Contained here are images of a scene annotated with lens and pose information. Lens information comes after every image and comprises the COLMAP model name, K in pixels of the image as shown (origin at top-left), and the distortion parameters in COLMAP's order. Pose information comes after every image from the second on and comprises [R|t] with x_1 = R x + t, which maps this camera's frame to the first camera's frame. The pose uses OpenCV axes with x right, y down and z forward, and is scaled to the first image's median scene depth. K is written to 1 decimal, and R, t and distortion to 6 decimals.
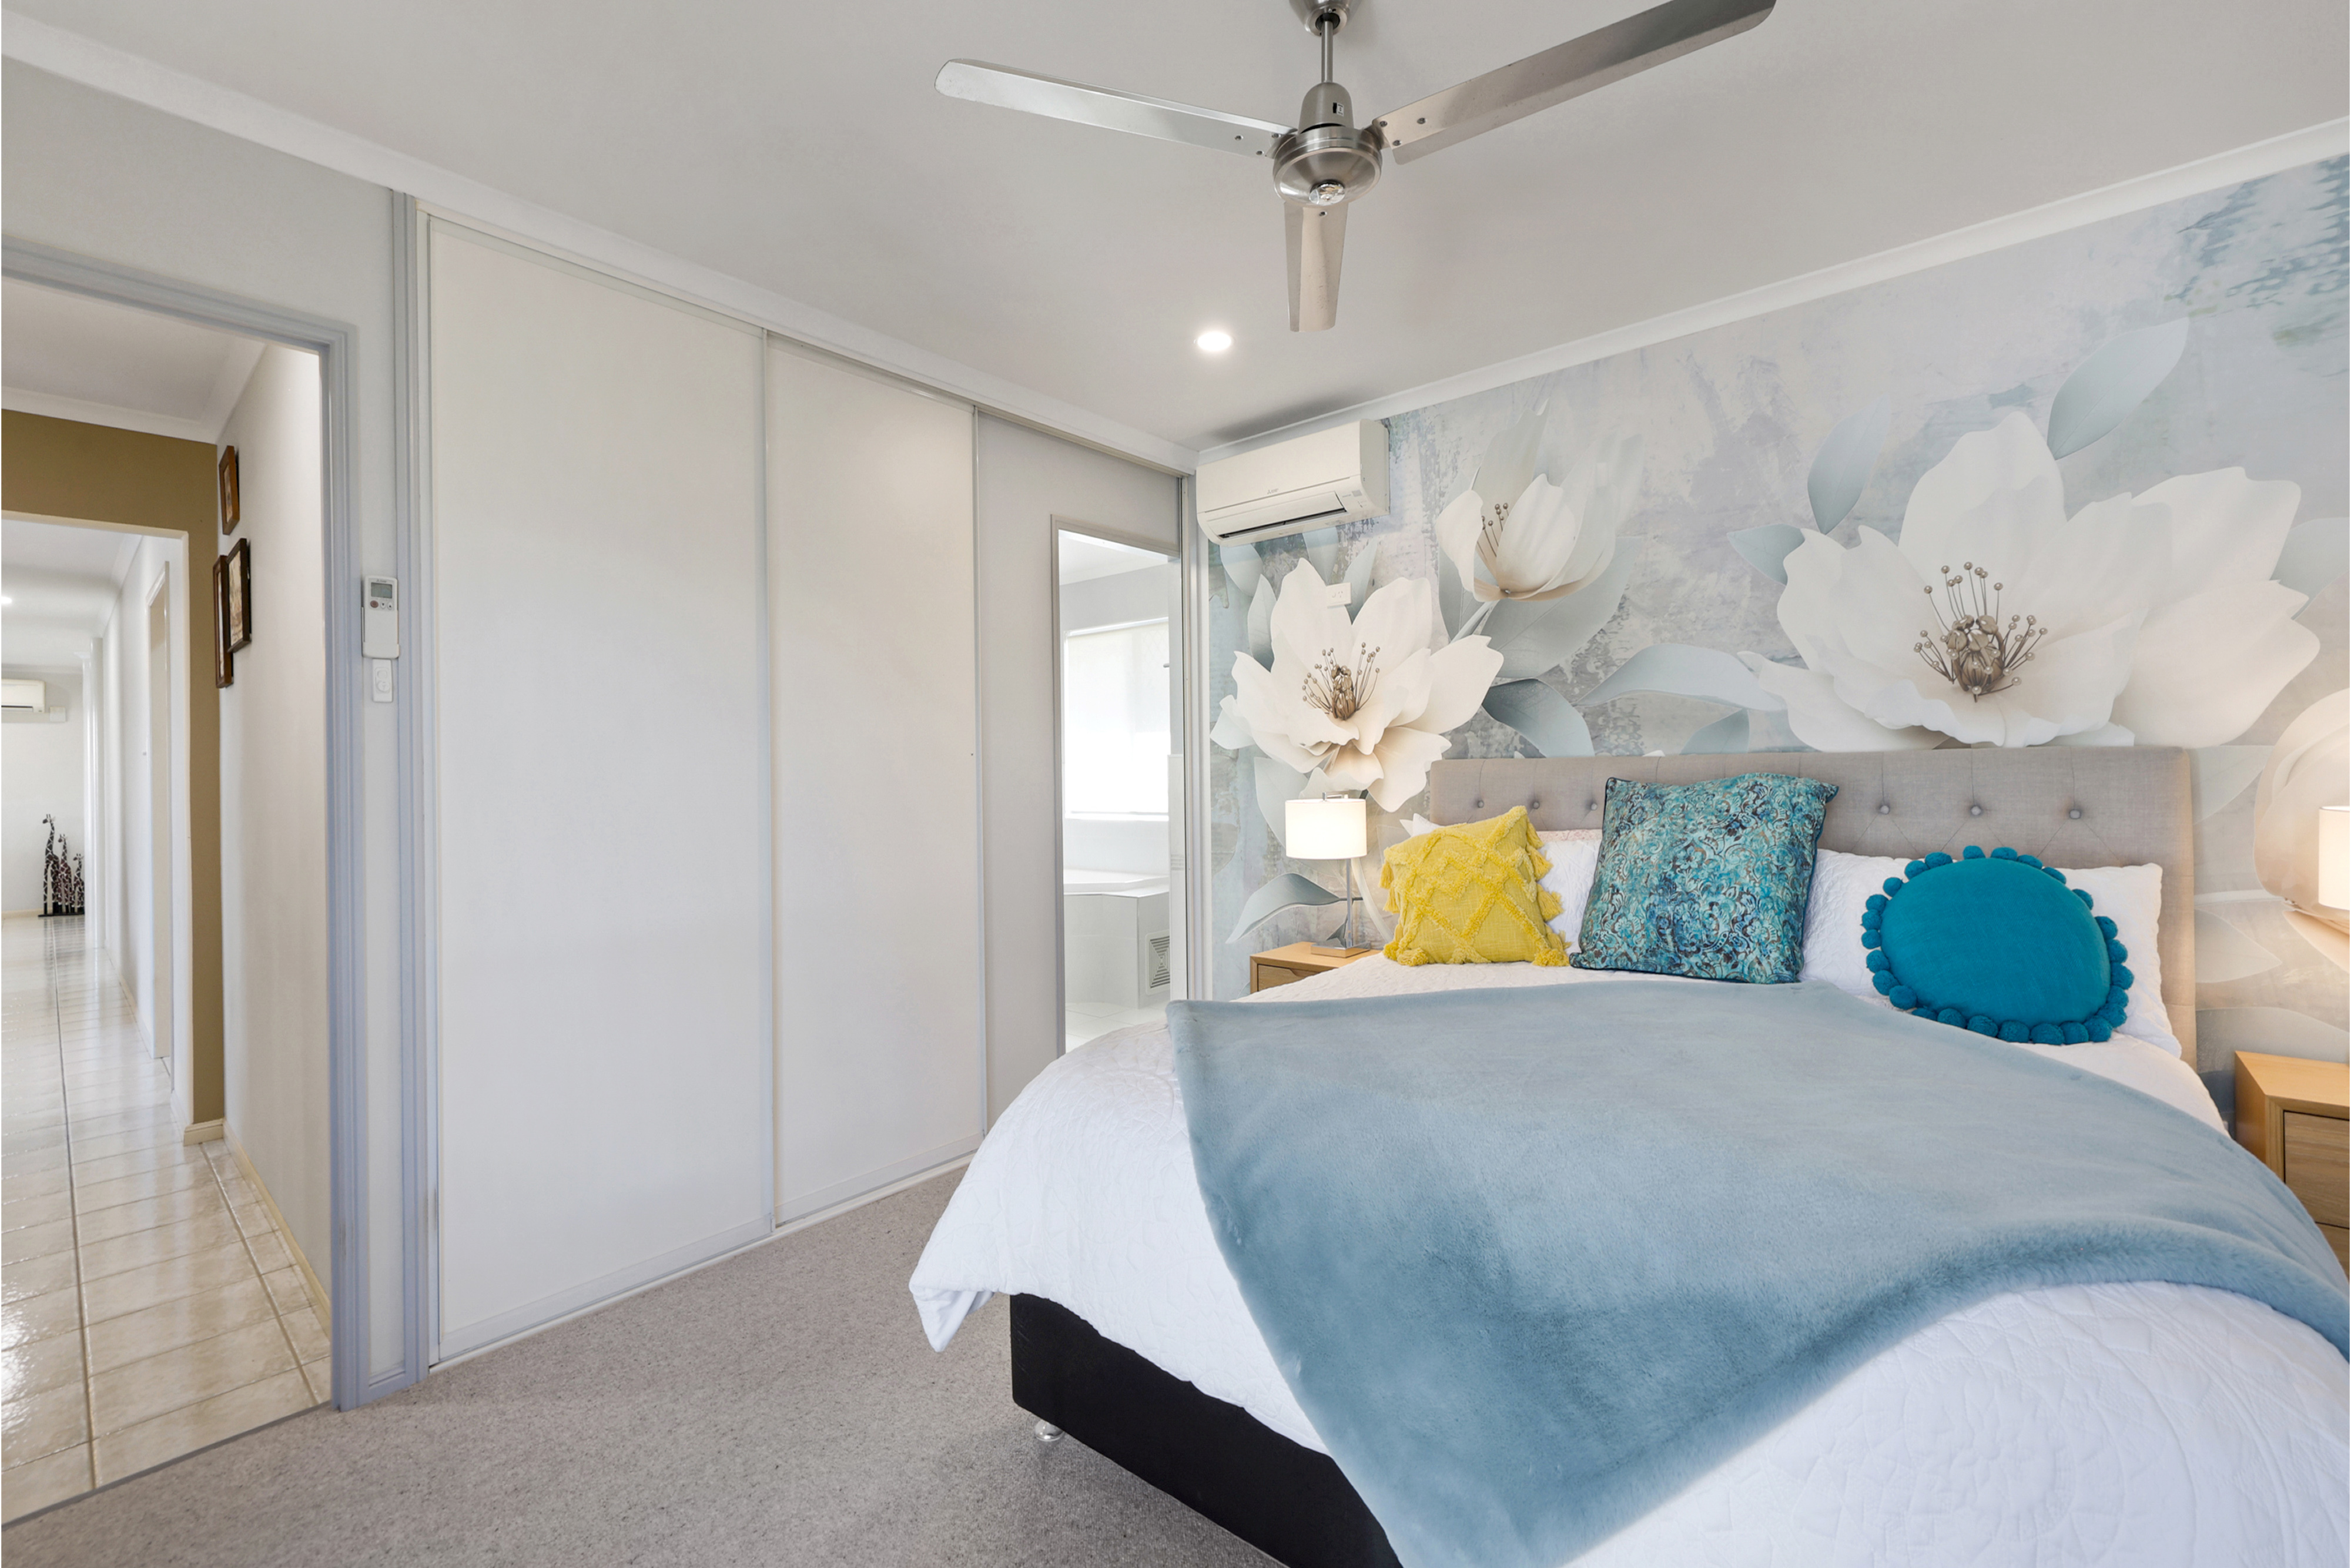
lens RADIAL K [[1033.6, 0, 1173.3], [0, 1033.6, 774.2], [0, 0, 1]] dist [-0.001564, -0.000205]
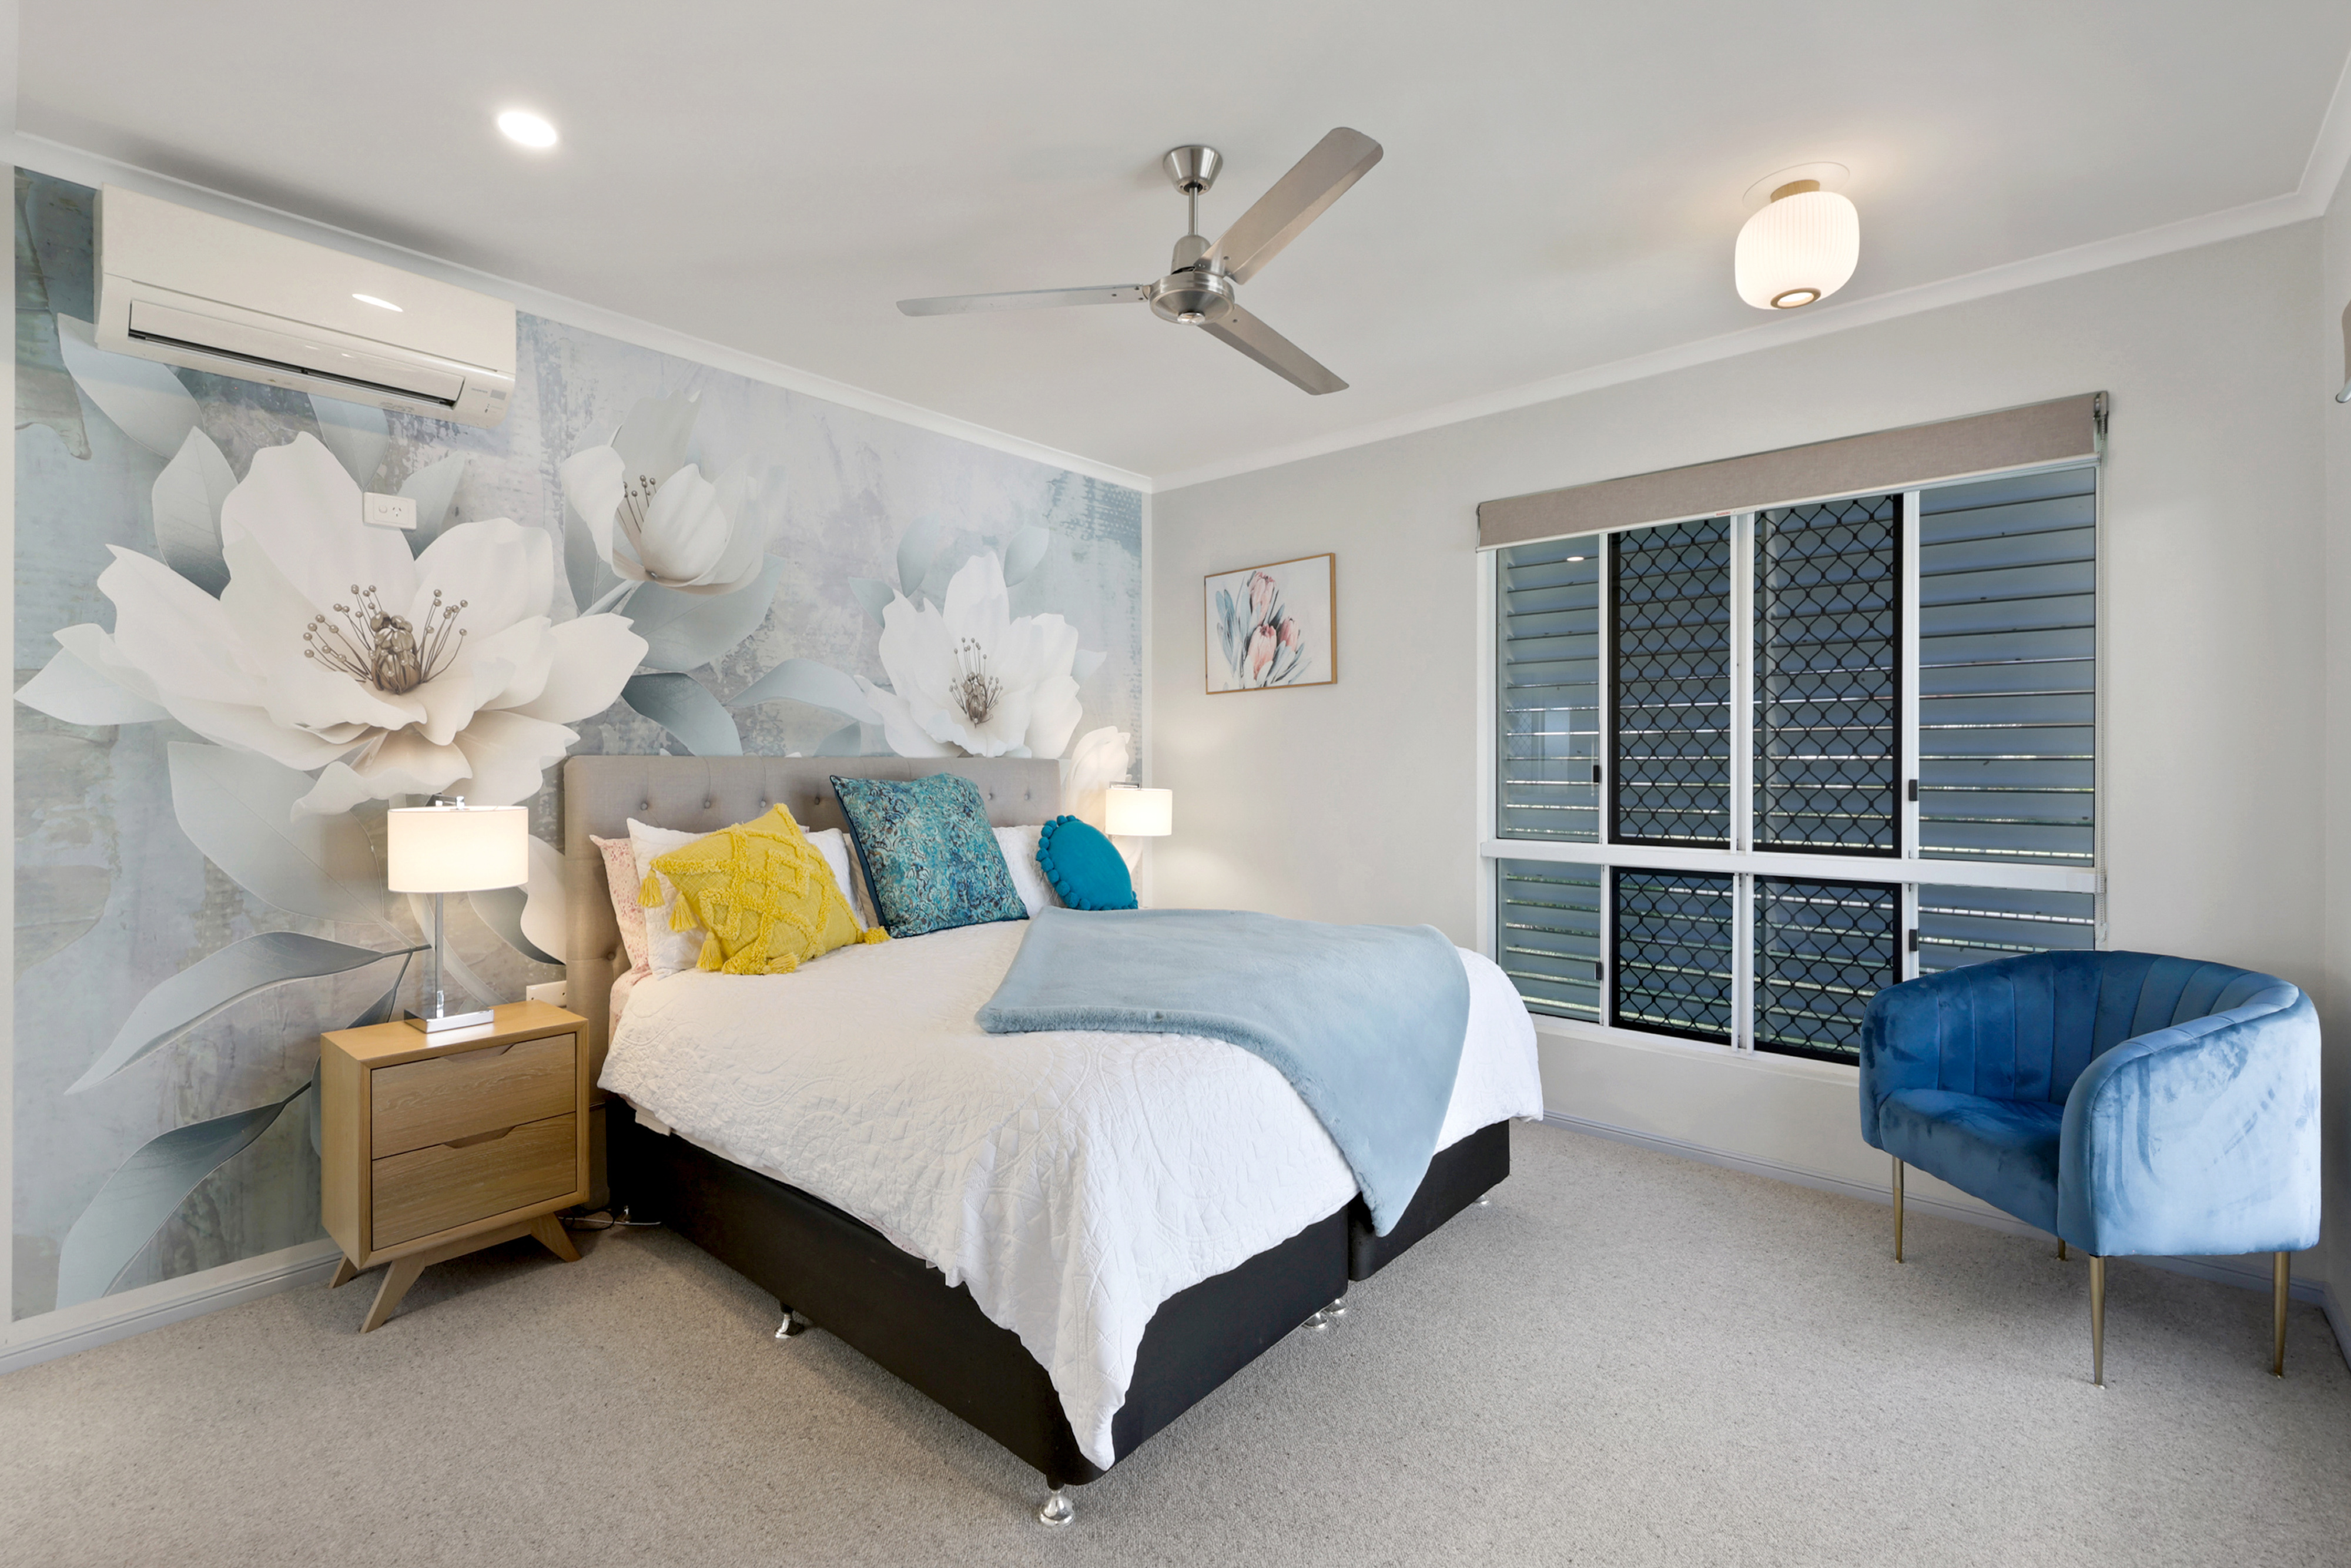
lens RADIAL K [[1033.6, 0, 1175.4], [0, 1033.6, 777.2], [0, 0, 1]] dist [-0.001564, -0.000205]
pose [[-0.025778, 0.003728, 0.999661, -0.603484], [0.005019, 0.999981, -0.003599, 0.009274], [-0.999655, 0.004924, -0.025797, 0.556690]]
